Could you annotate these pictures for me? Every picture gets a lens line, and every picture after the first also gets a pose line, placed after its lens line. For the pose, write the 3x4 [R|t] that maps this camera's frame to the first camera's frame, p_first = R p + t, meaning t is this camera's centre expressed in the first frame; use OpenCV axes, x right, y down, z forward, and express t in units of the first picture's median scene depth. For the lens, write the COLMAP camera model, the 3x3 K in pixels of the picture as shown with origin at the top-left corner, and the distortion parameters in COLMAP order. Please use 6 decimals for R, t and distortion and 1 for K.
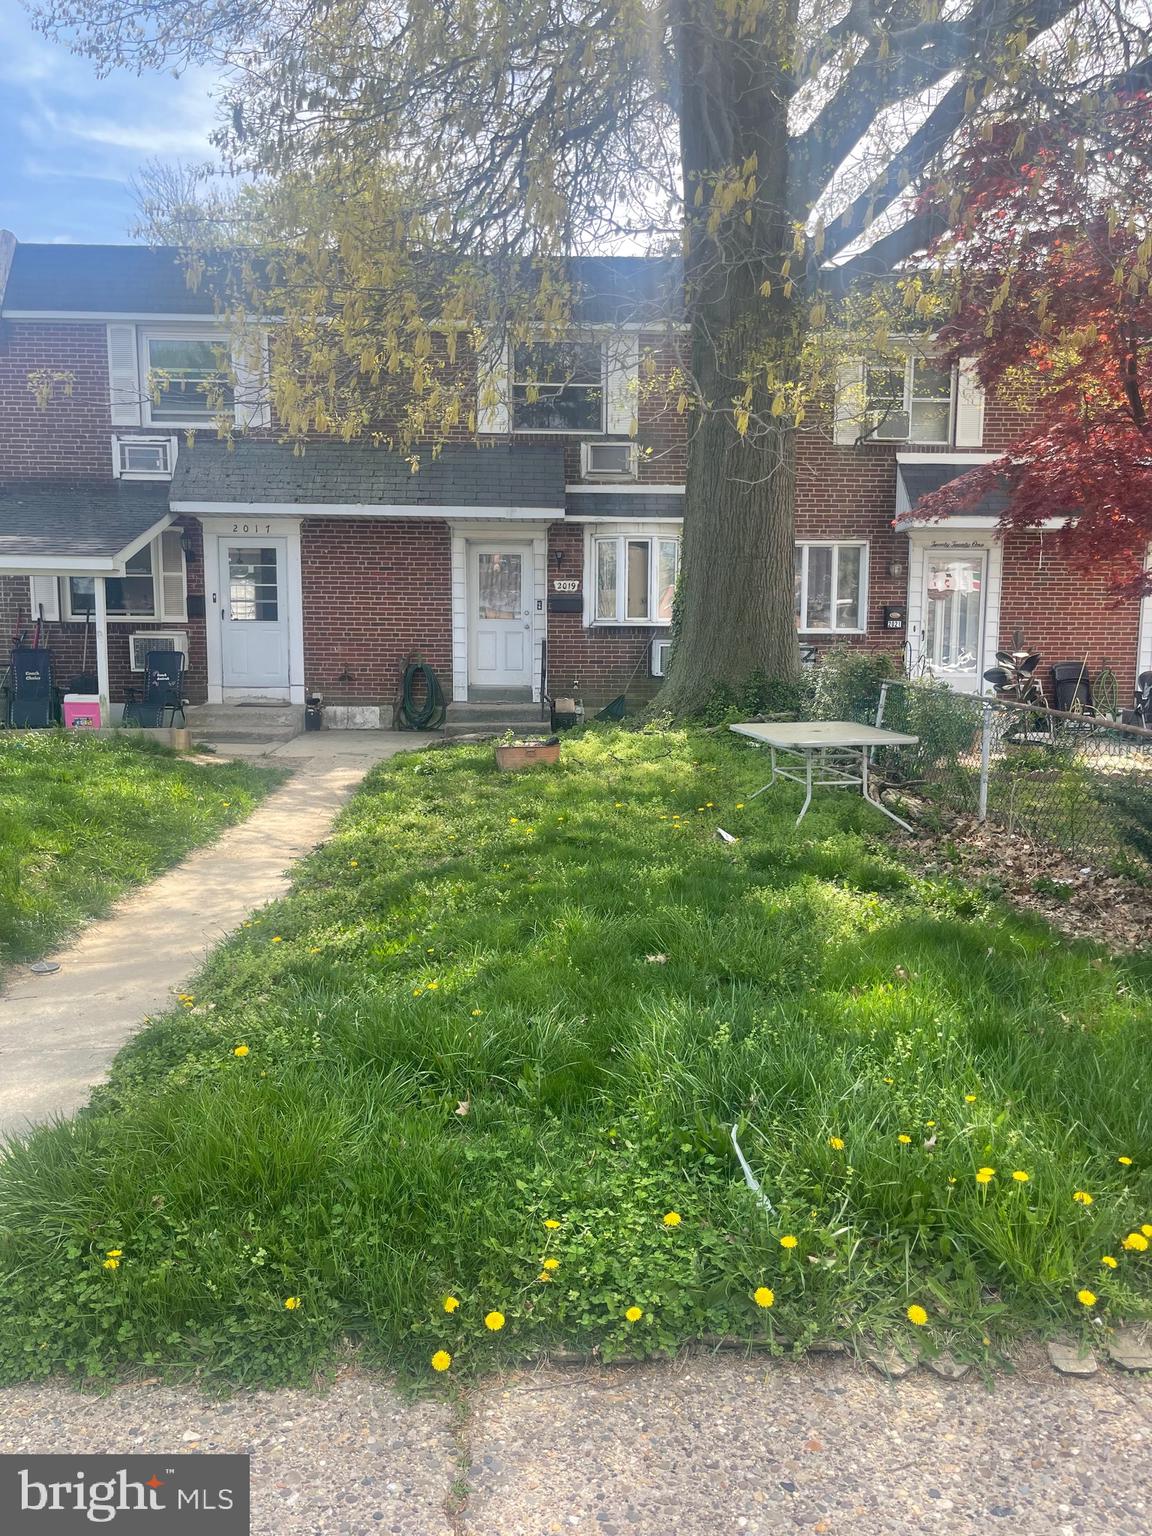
lens RADIAL K [[1167.7, 0, 574.3], [0, 1167.7, 771.2], [0, 0, 1]] dist [0.051628, -0.046889]
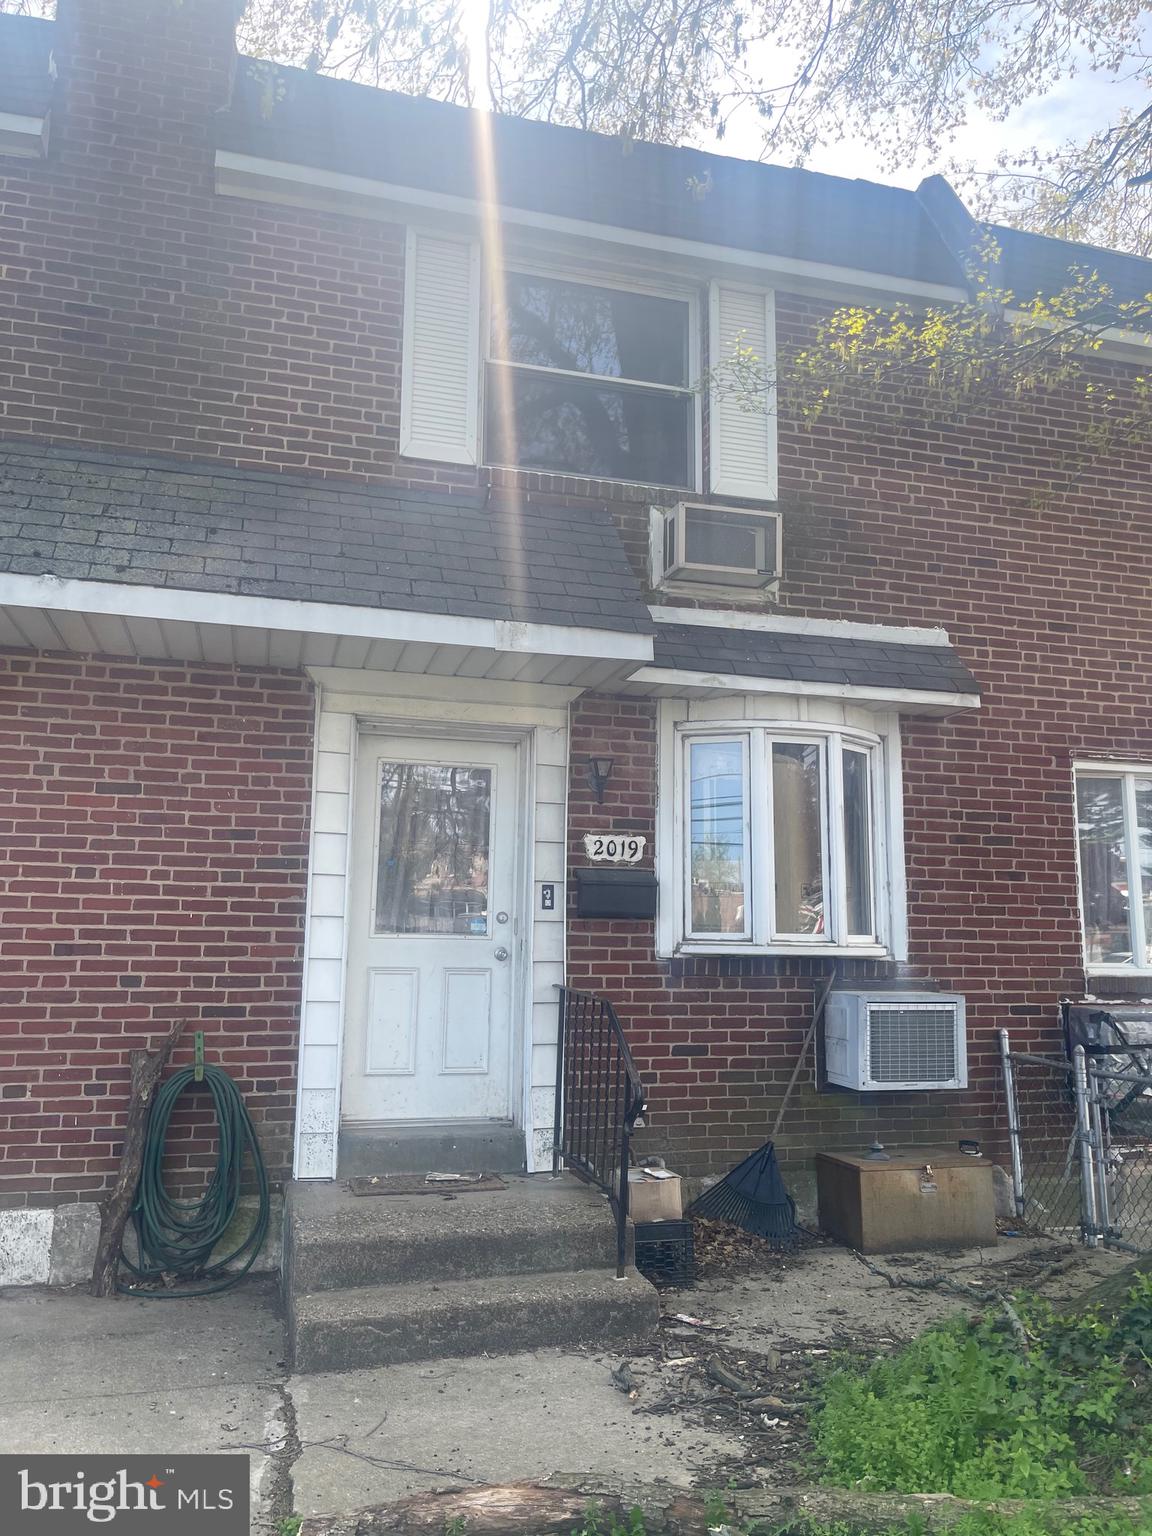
lens RADIAL K [[1167.7, 0, 582.8], [0, 1167.7, 766.4], [0, 0, 1]] dist [0.051628, -0.046889]
pose [[0.971667, 0.041175, 0.232739, -0.107594], [0.024318, 0.962065, -0.271733, -0.080642], [-0.235099, 0.269694, 0.933806, 0.637459]]
